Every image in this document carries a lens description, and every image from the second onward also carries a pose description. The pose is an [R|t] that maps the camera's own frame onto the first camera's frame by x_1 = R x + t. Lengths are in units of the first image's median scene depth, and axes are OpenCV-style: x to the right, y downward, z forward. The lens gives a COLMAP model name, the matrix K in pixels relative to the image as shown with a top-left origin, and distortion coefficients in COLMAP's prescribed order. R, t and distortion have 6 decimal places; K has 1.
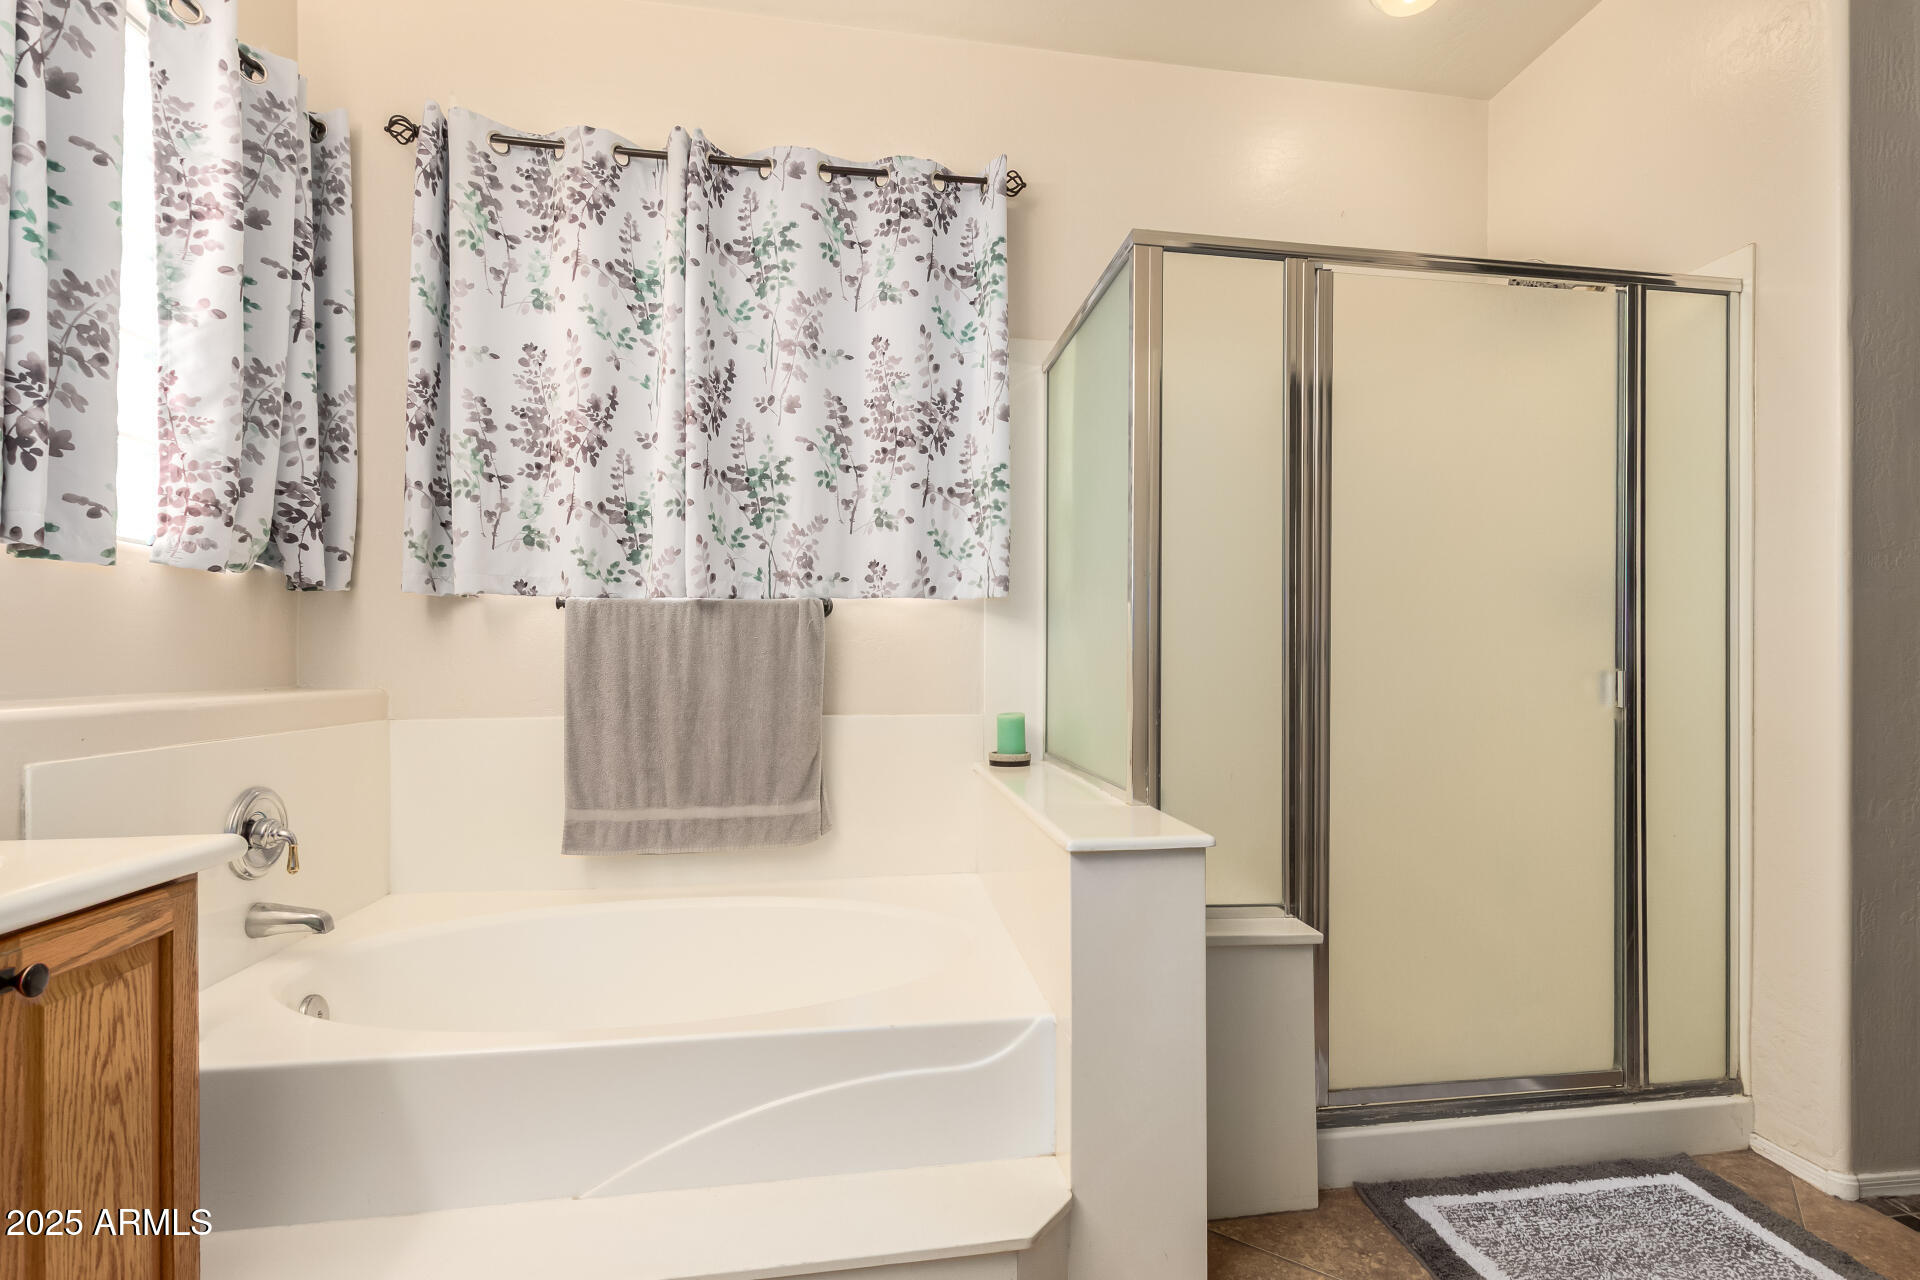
lens RADIAL K [[867.3, 0, 953.5], [0, 867.3, 639.2], [0, 0, 1]] dist [0.004349, -0.000332]
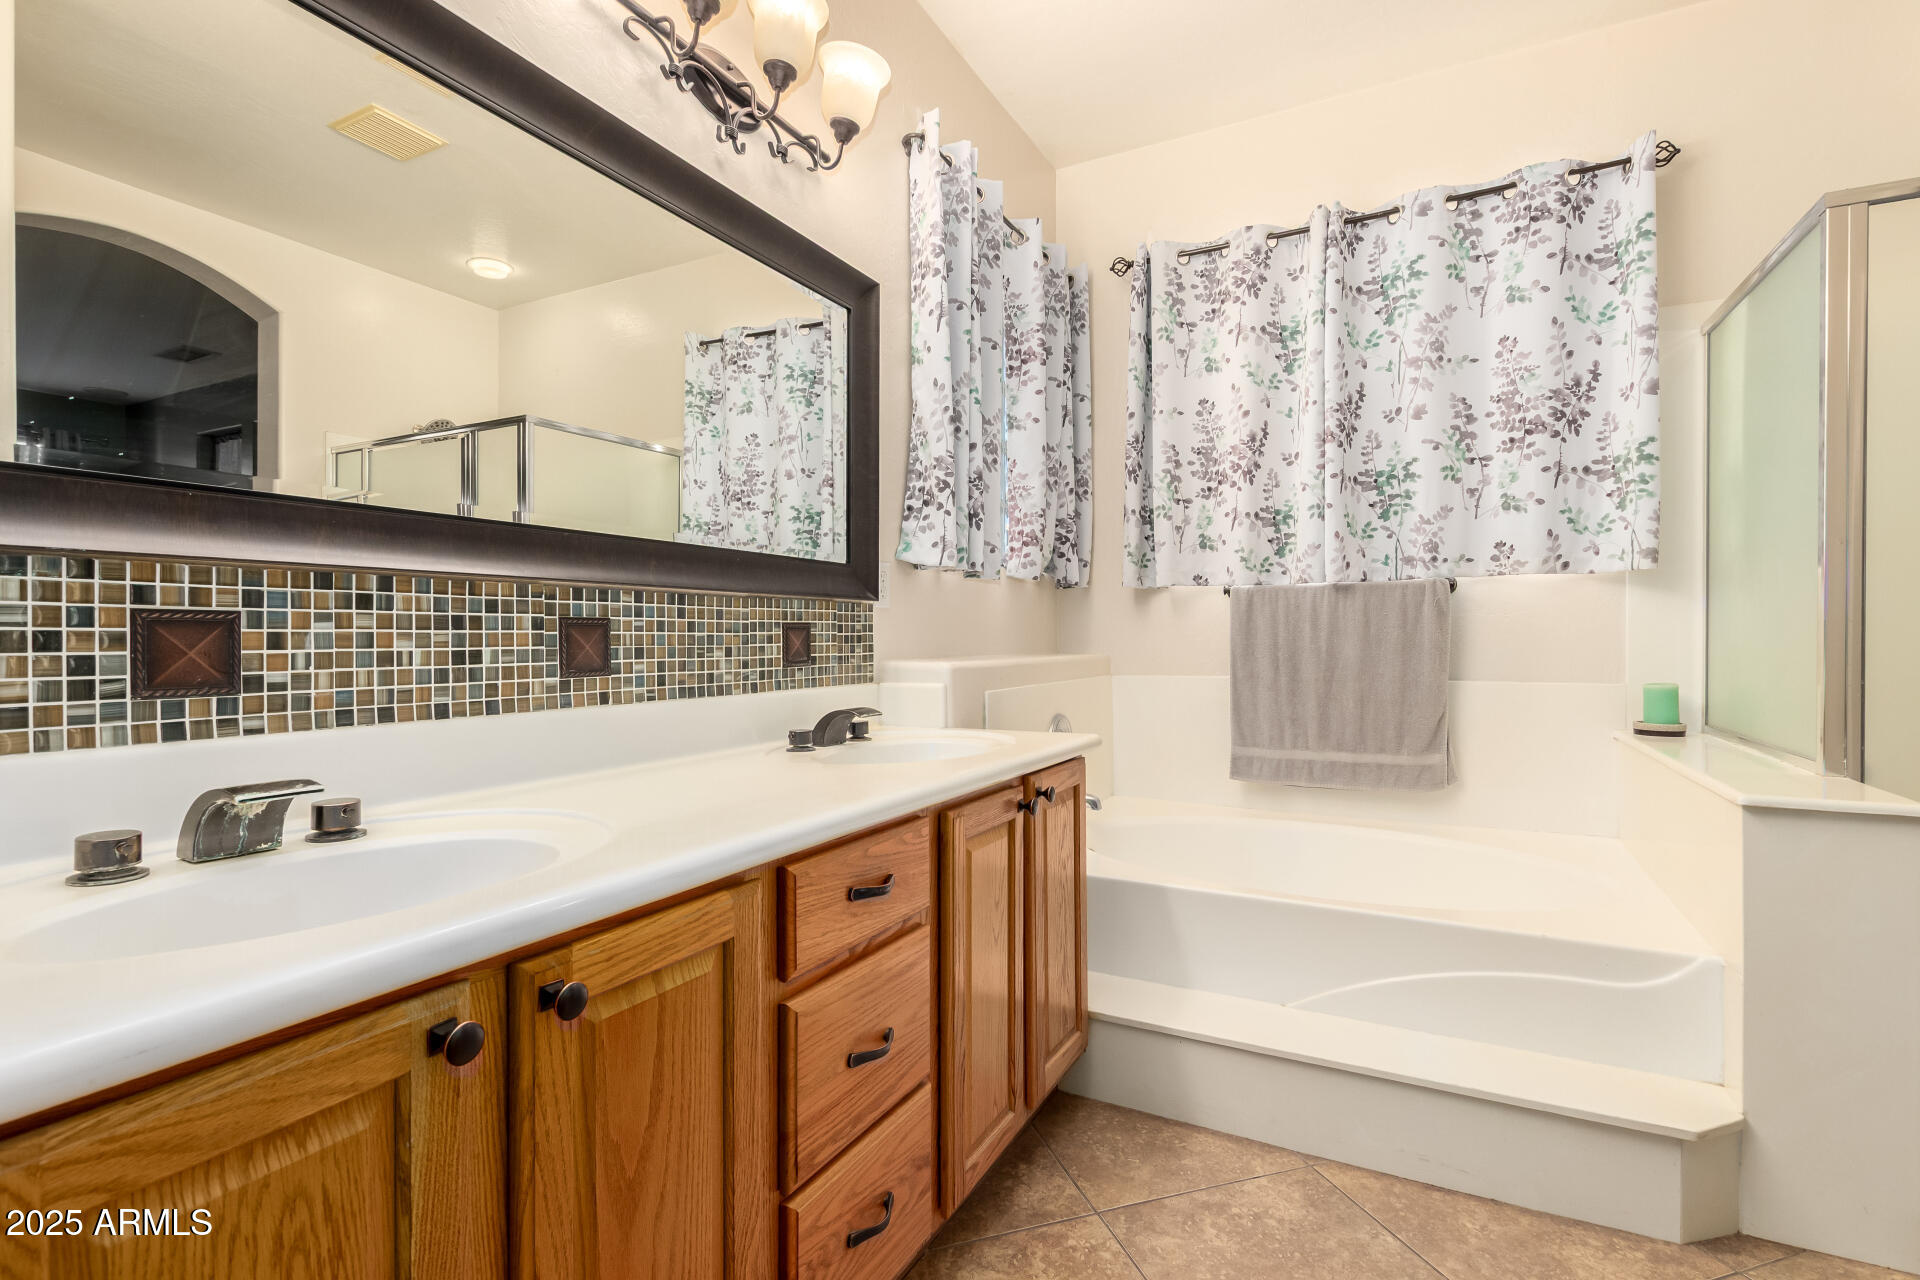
lens RADIAL K [[867.3, 0, 953.5], [0, 867.3, 639.2], [0, 0, 1]] dist [0.004349, -0.000332]
pose [[0.826646, -0.002982, -0.562714, -0.049033], [0.018148, 0.999607, 0.021361, -0.003039], [0.562429, -0.027870, 0.826376, -0.327970]]
